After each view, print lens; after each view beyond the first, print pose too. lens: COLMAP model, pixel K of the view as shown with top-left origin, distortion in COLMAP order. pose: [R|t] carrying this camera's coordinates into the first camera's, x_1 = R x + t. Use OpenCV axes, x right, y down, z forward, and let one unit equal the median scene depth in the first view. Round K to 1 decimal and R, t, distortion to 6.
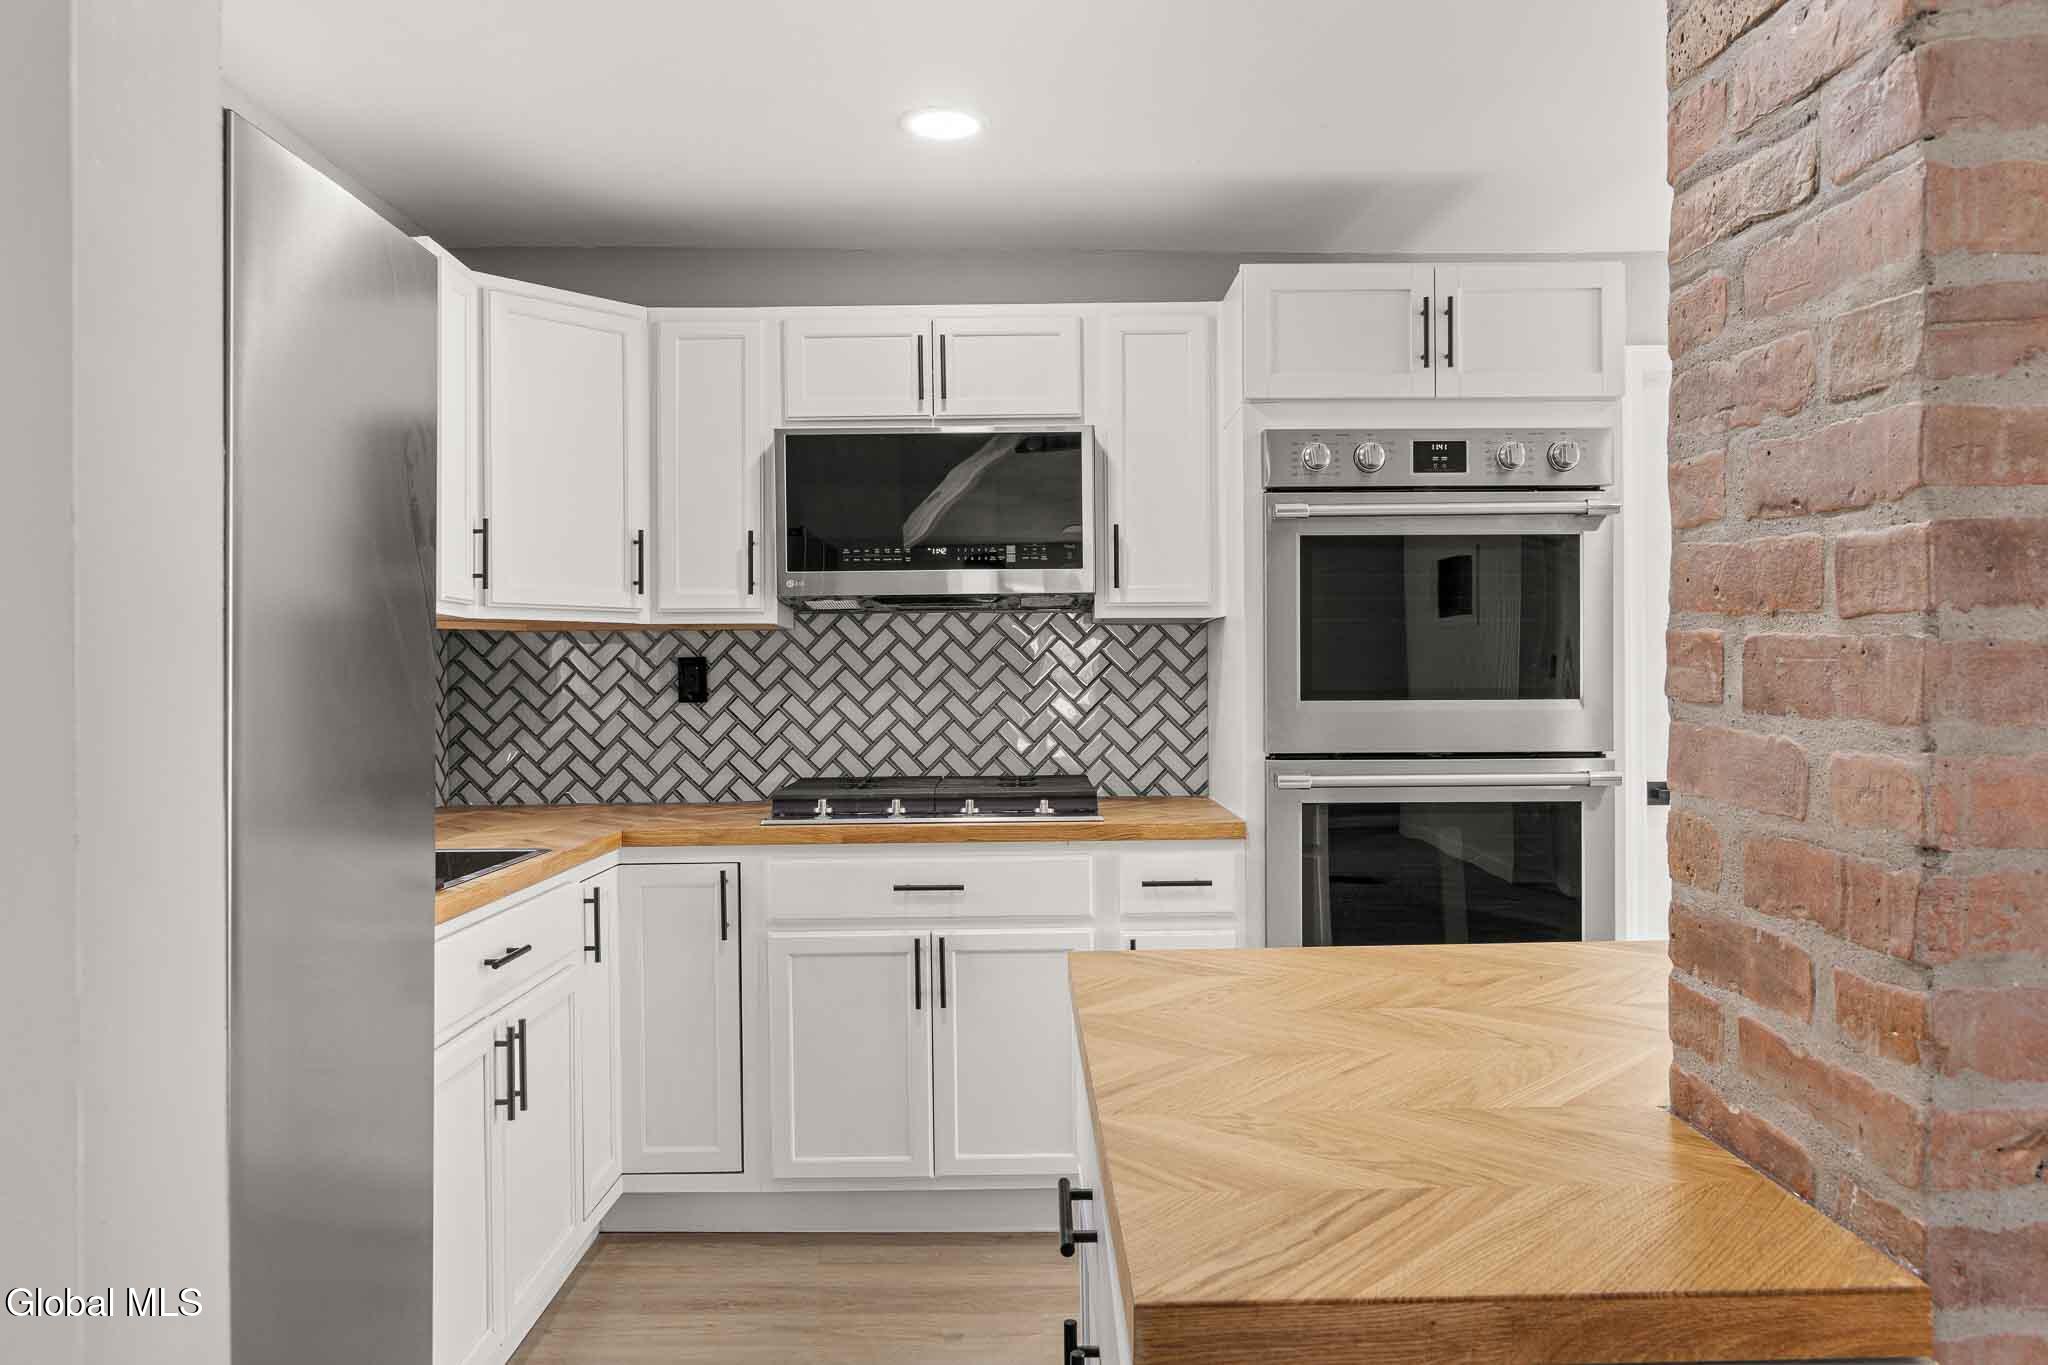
lens RADIAL K [[1360.1, 0, 1024.0], [0, 1360.1, 682.5], [0, 0, 1]] dist [-0.007621, -0.001198]
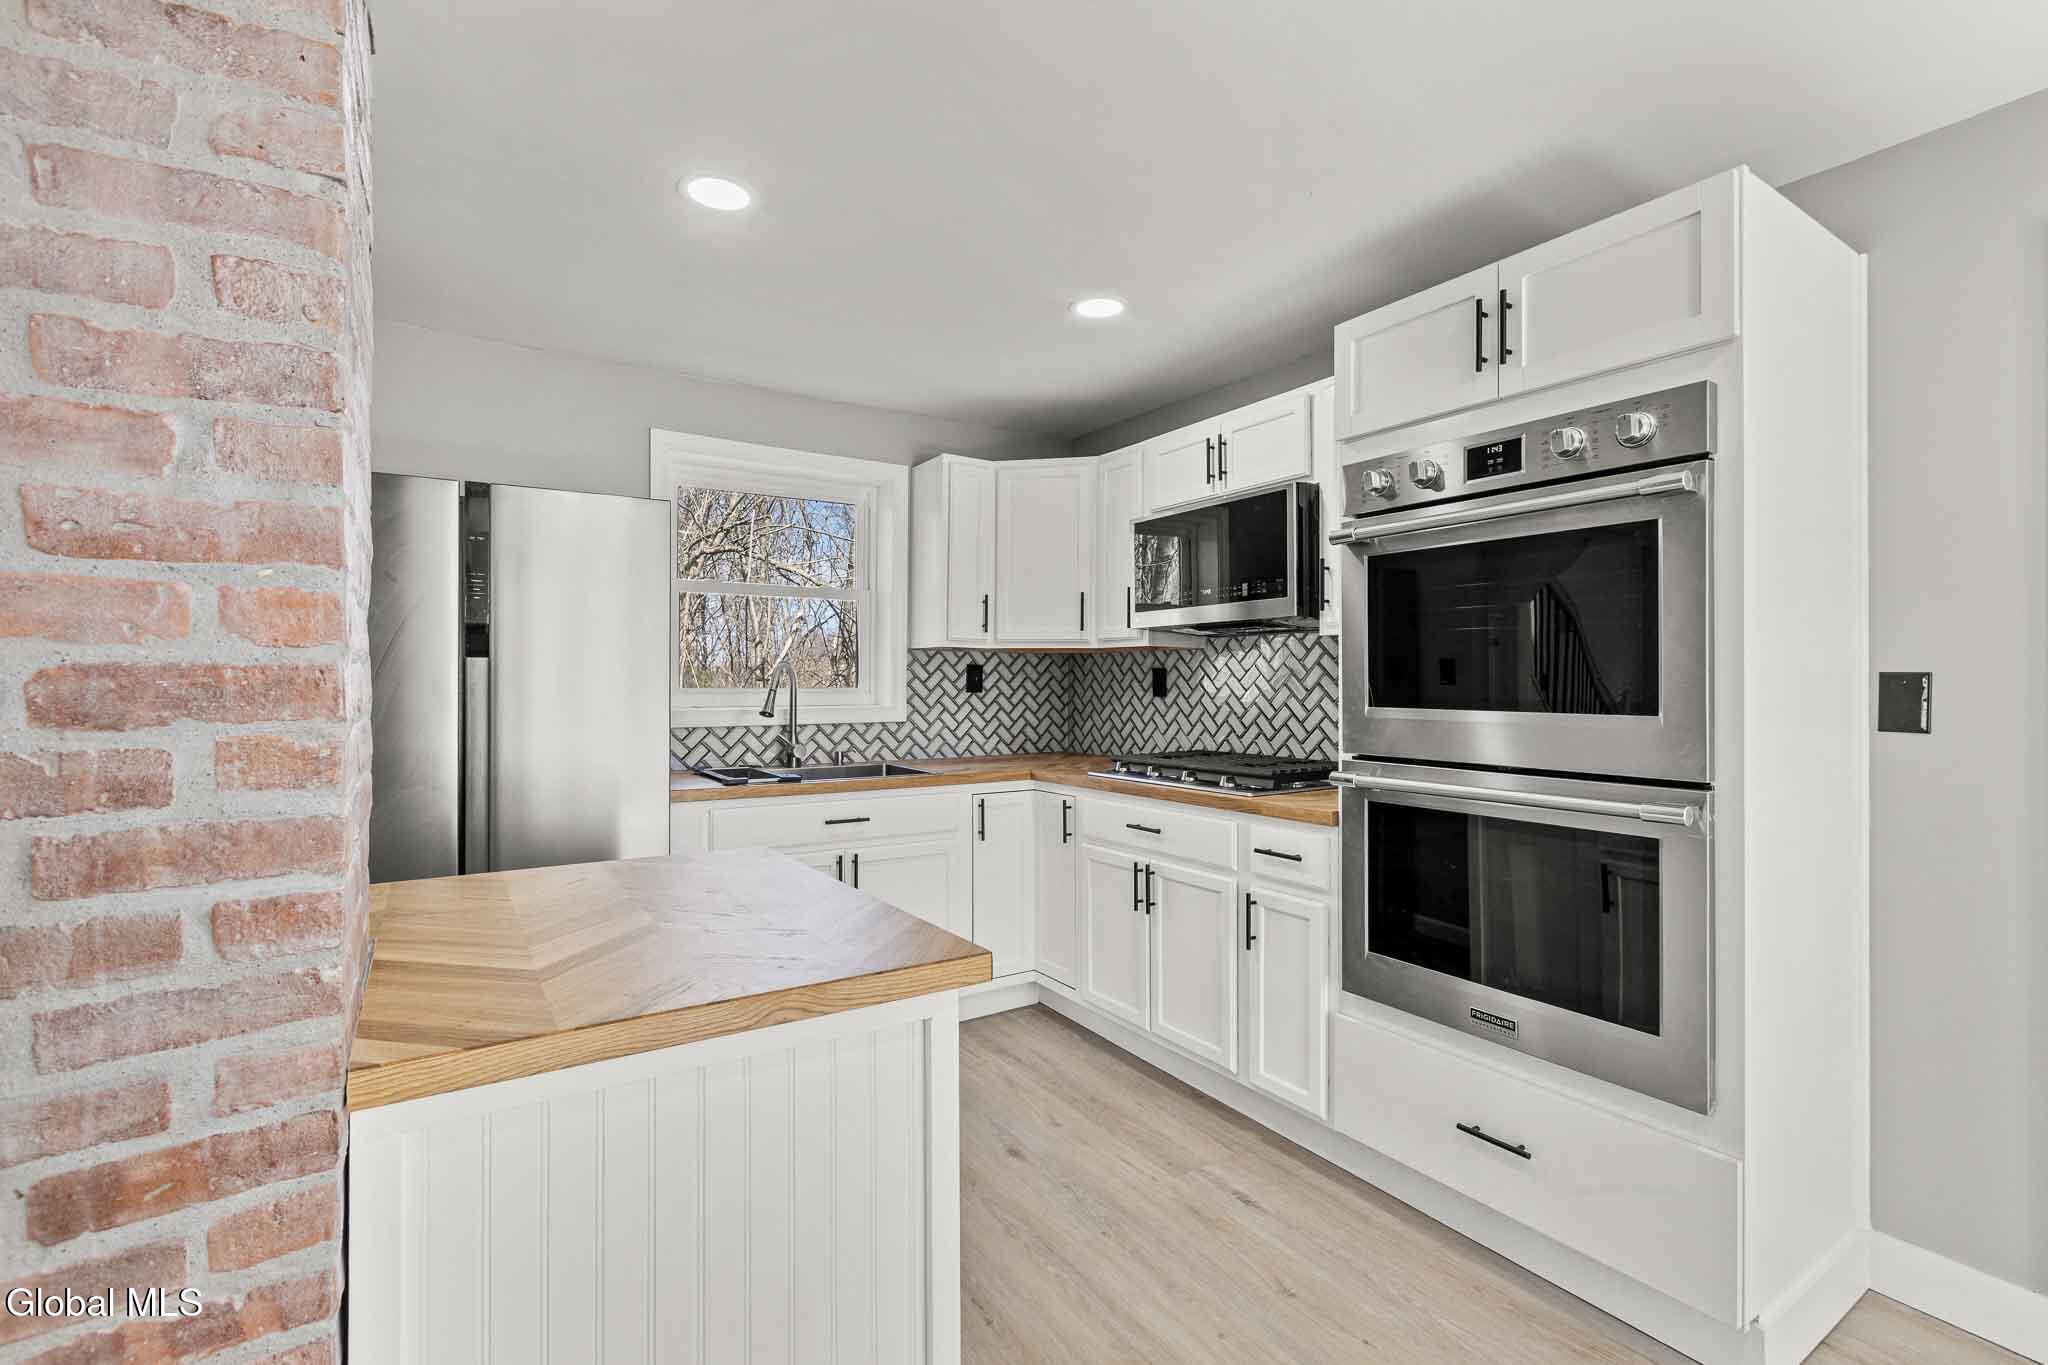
lens RADIAL K [[905.7, 0, 1038.3], [0, 905.7, 671.7], [0, 0, 1]] dist [-0.000459, -0.000229]
pose [[0.548223, -0.003177, -0.836326, 0.652152], [-0.001848, 0.999986, -0.005009, -0.010174], [0.836330, 0.004292, 0.548209, 0.363957]]
